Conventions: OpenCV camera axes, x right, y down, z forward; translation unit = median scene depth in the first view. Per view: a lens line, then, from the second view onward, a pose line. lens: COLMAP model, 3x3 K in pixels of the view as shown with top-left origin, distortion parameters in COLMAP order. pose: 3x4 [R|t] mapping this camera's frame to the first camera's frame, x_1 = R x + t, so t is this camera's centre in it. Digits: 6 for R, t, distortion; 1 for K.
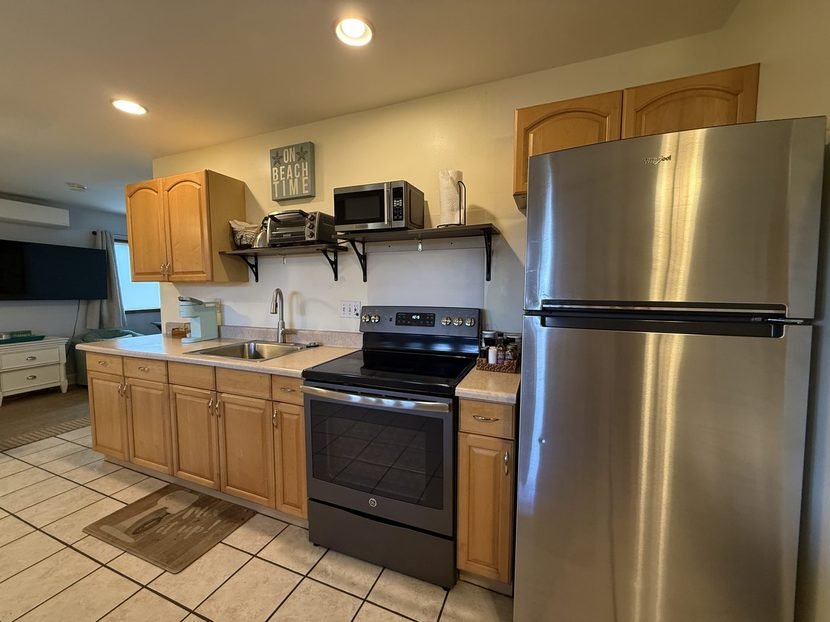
lens RADIAL K [[335.0, 0, 415.0], [0, 335.0, 311.0], [0, 0, 1]] dist [-0.003362, -0.000355]
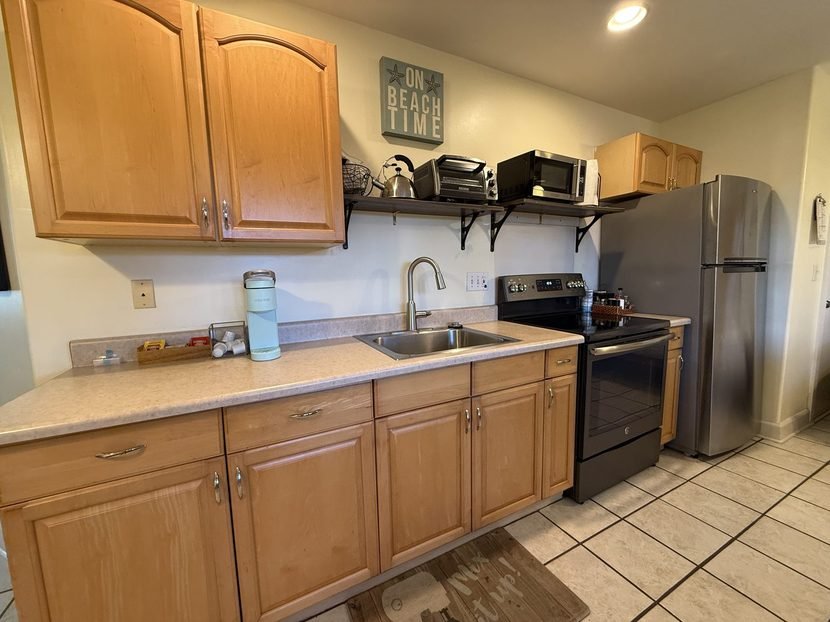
lens RADIAL K [[335.0, 0, 415.0], [0, 335.0, 311.0], [0, 0, 1]] dist [-0.003362, -0.000355]
pose [[0.651341, -0.100729, 0.752069, -1.006955], [0.077138, 0.994805, 0.066433, 0.001539], [-0.754854, 0.014742, 0.655728, 0.526165]]
